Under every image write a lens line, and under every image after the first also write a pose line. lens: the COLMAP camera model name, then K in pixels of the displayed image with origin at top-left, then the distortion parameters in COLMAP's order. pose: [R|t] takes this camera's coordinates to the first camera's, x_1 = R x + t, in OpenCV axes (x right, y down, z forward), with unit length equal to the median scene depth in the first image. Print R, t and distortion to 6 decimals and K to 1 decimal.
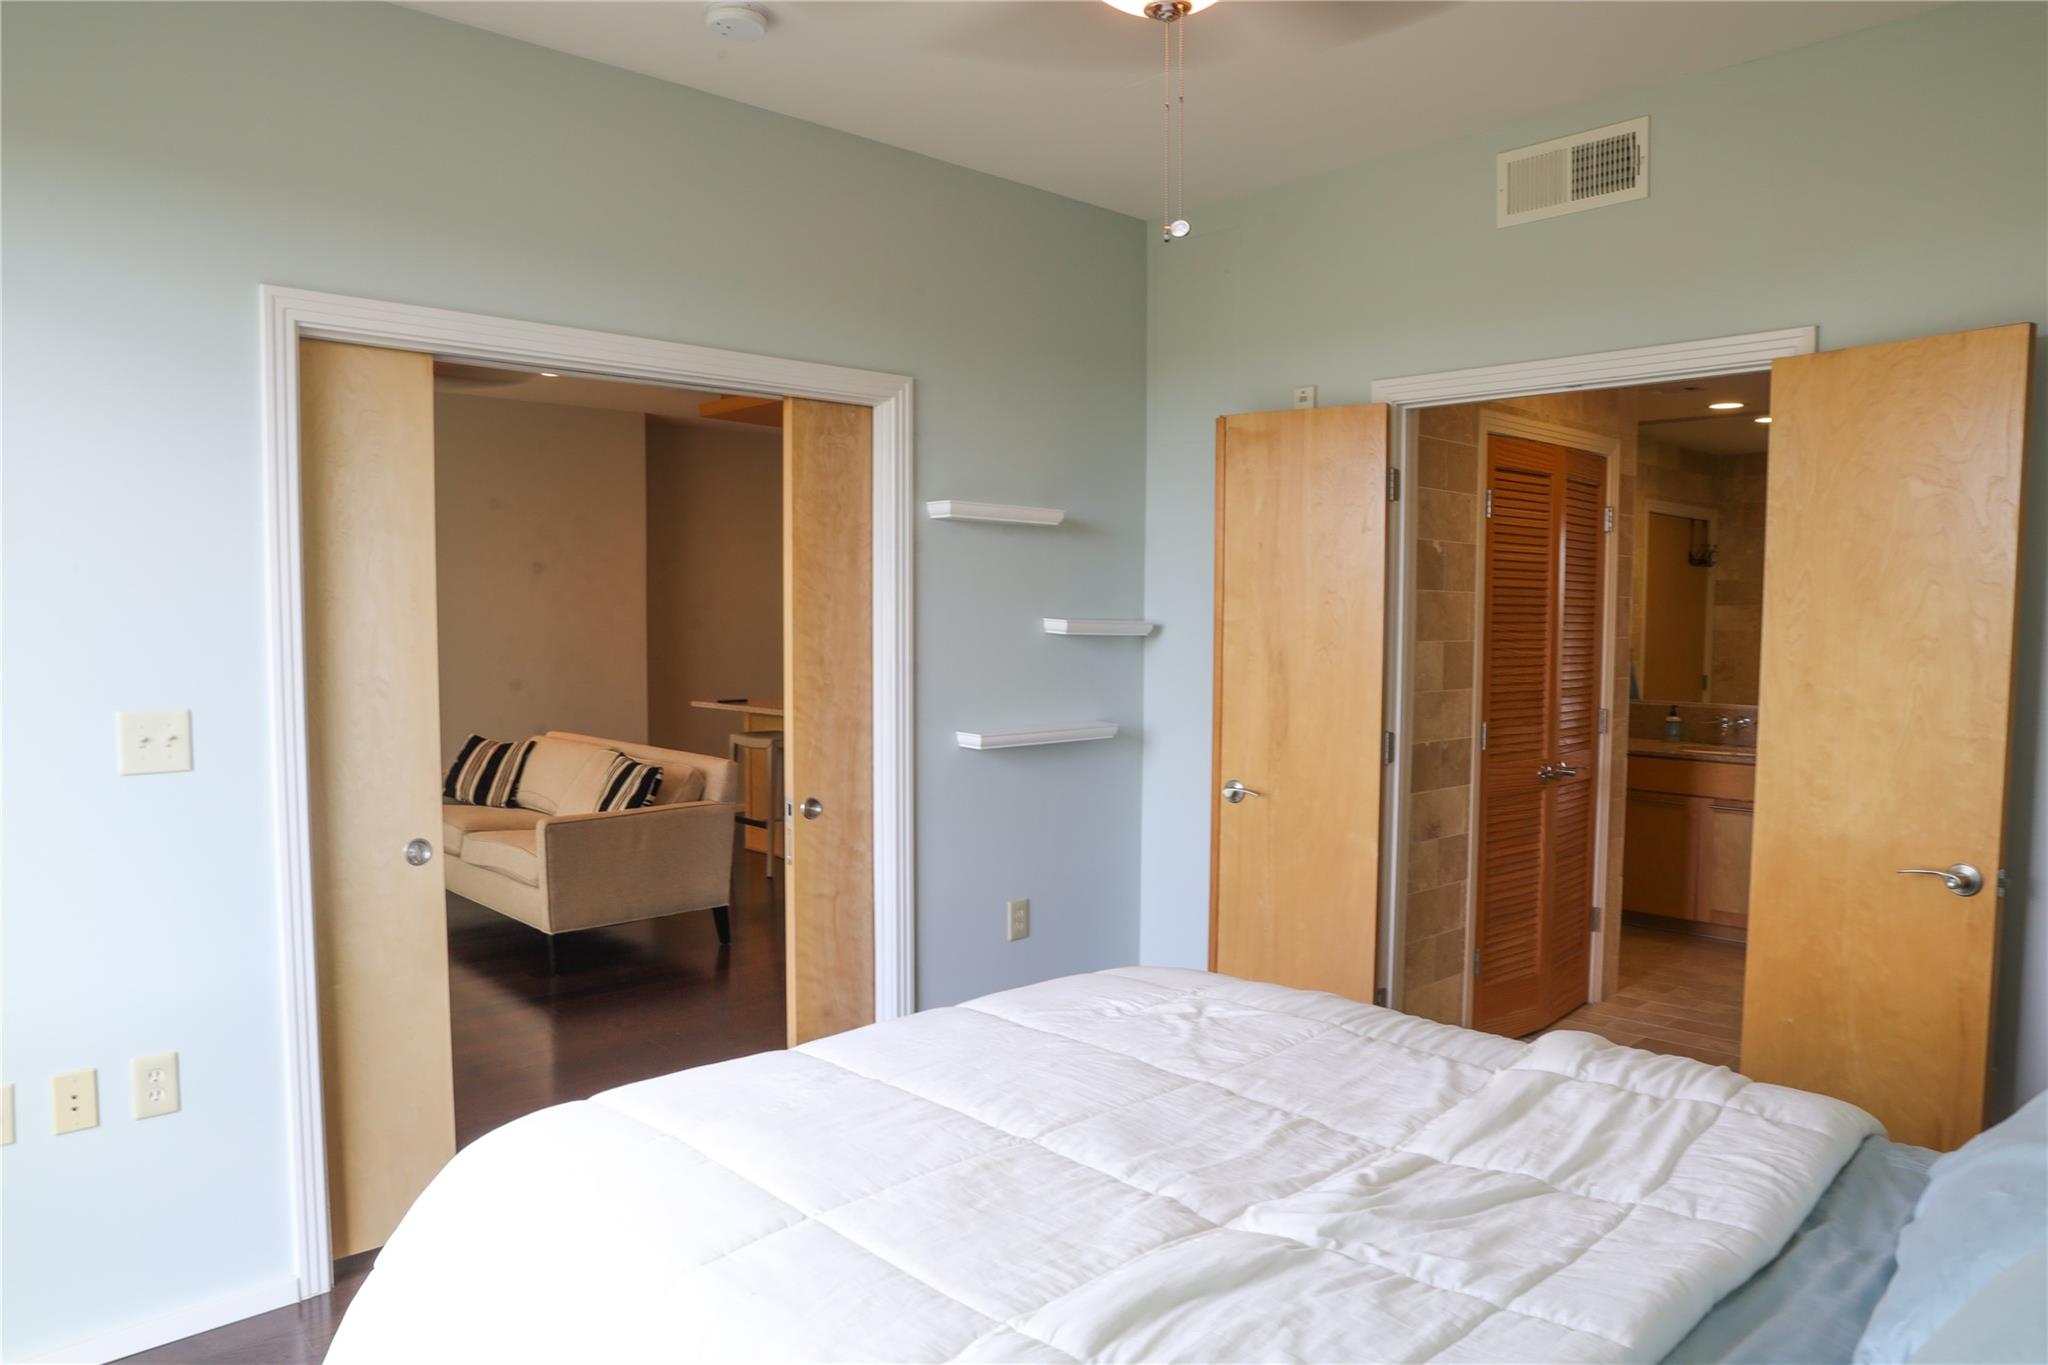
lens RADIAL K [[1357.2, 0, 1024.5], [0, 1357.2, 706.3], [0, 0, 1]] dist [-0.008082, 0.018634]
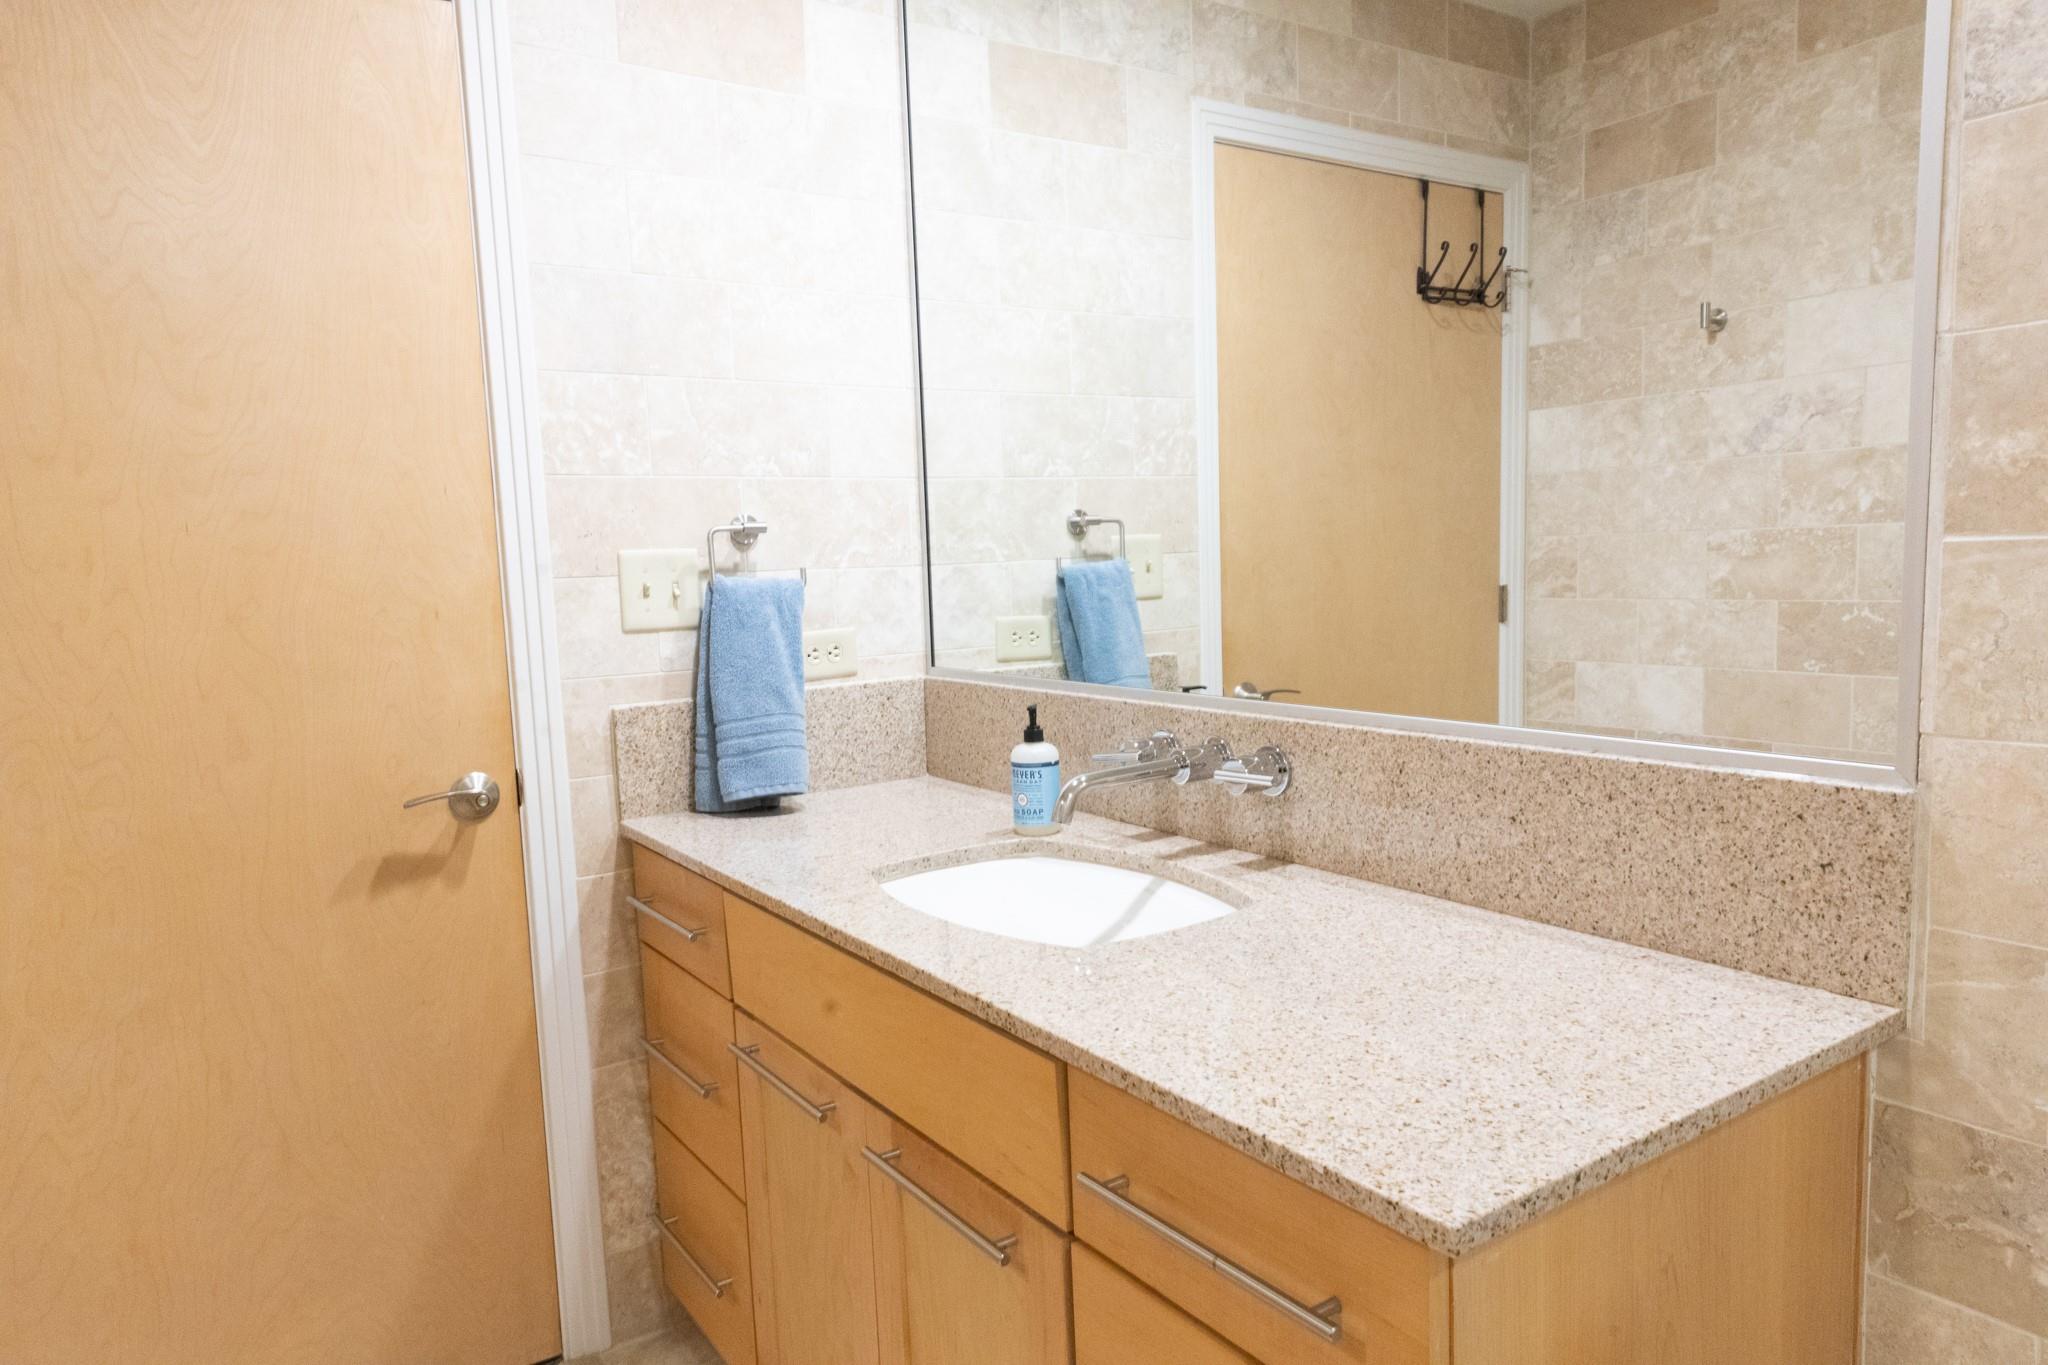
lens RADIAL K [[1357.2, 0, 1024.5], [0, 1357.2, 706.3], [0, 0, 1]] dist [-0.008082, 0.018634]
pose [[0.986309, -0.025496, -0.162922, 0.428480], [0.034443, 0.998036, 0.052327, -0.013178], [0.161268, -0.057222, 0.985250, 0.580272]]
